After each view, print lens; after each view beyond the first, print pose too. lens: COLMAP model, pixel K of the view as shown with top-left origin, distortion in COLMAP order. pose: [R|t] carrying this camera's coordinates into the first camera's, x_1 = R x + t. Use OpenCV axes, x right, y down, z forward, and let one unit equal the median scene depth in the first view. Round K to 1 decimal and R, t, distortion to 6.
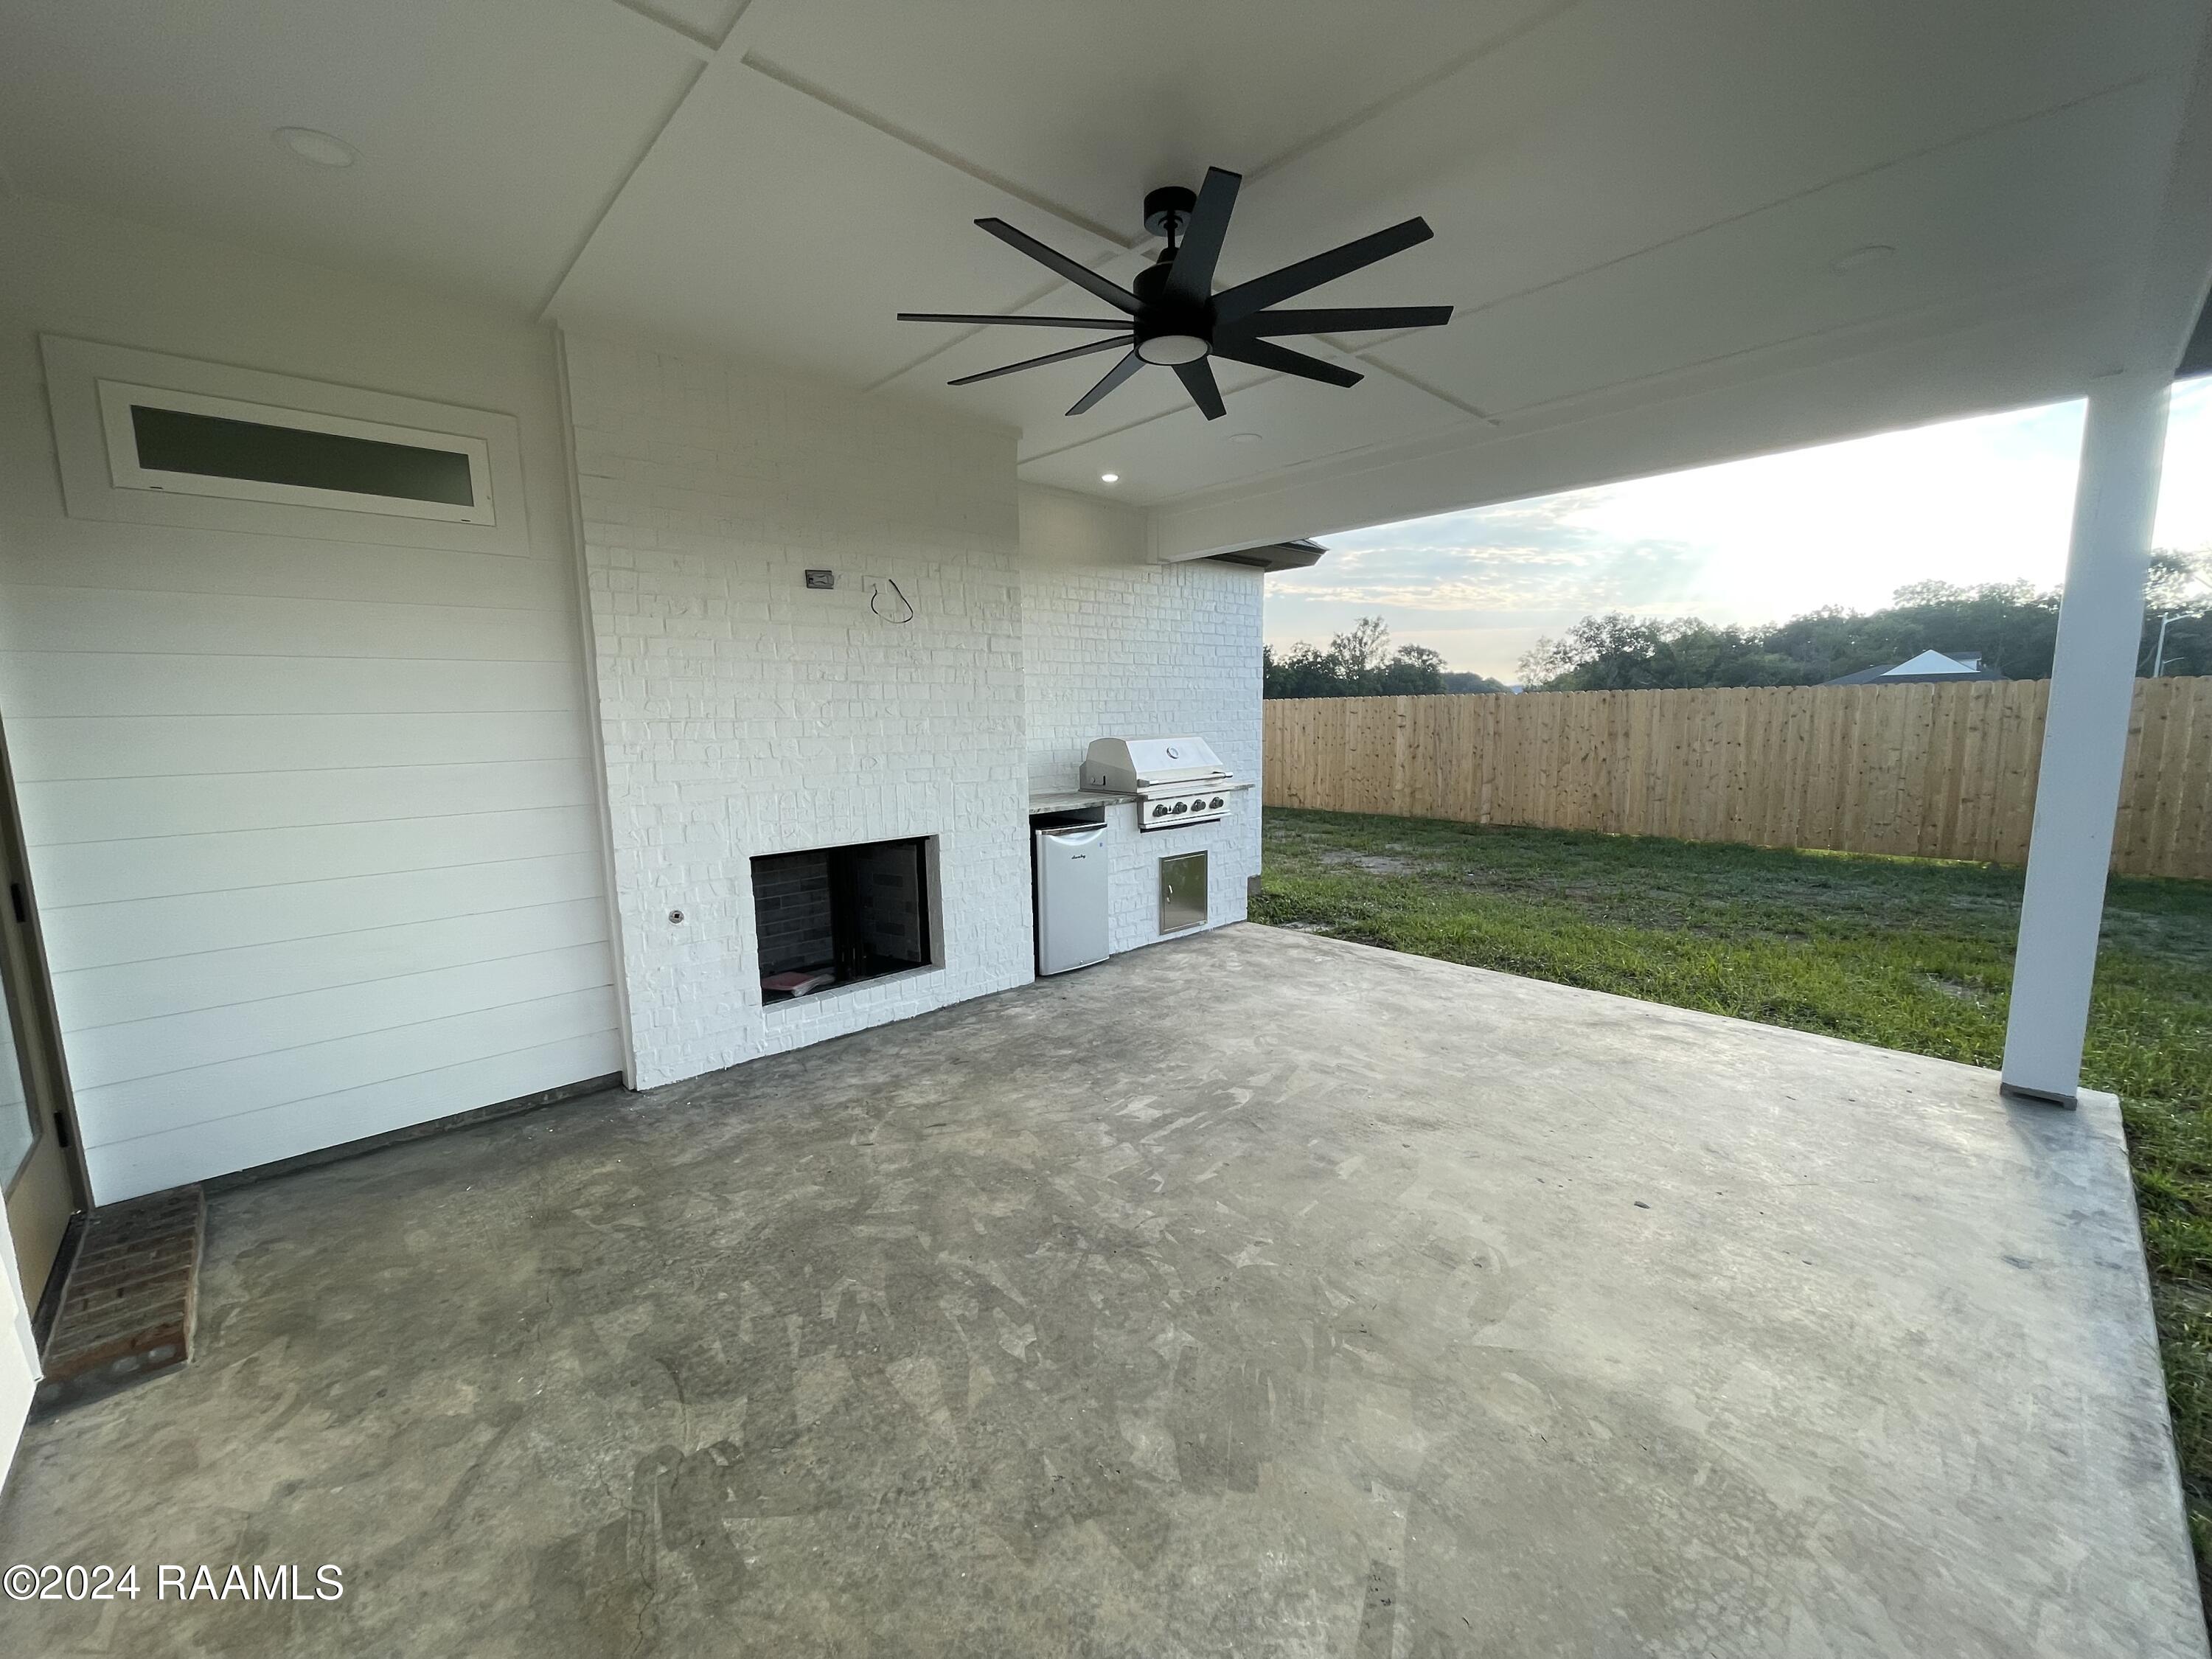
lens RADIAL K [[889.1, 0, 1105.6], [0, 889.1, 834.4], [0, 0, 1]] dist [-0.002157, 0.000894]
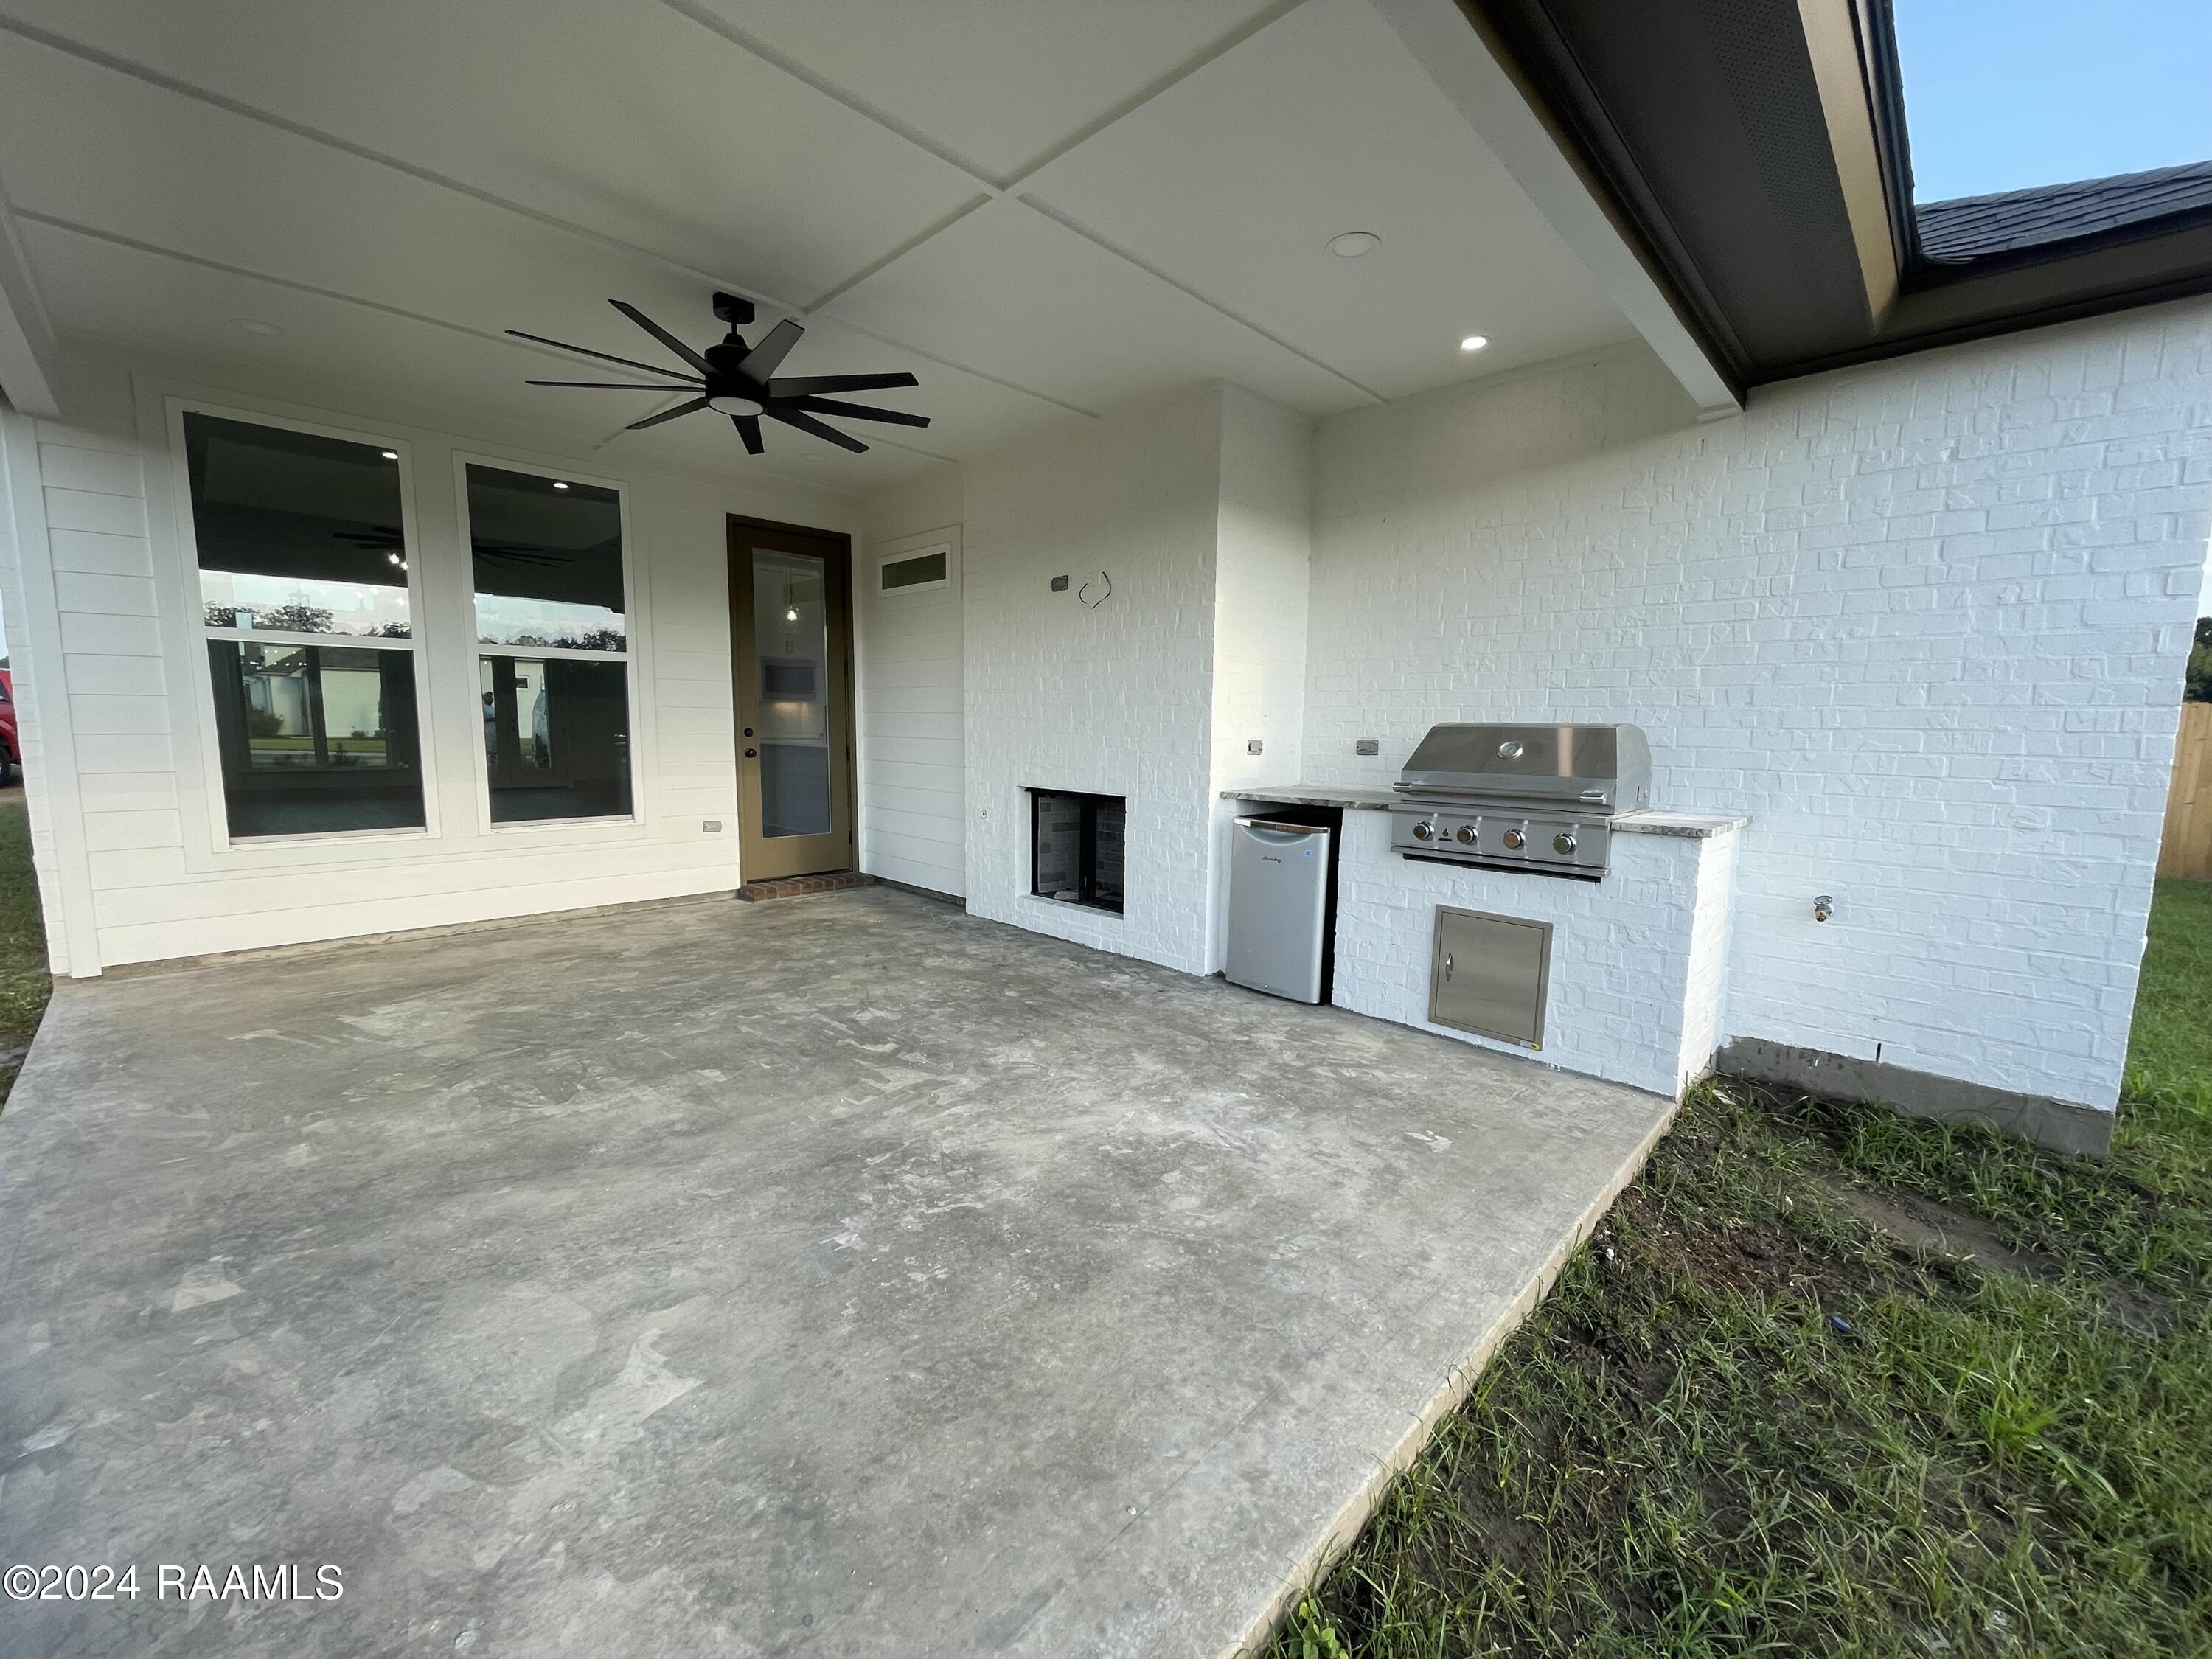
lens RADIAL K [[889.1, 0, 1105.6], [0, 889.1, 834.4], [0, 0, 1]] dist [-0.002157, 0.000894]
pose [[0.041354, 0.148288, -0.988079, 1.037585], [-0.152796, 0.978232, 0.140415, -0.121082], [0.987392, 0.145168, 0.063111, 1.046662]]
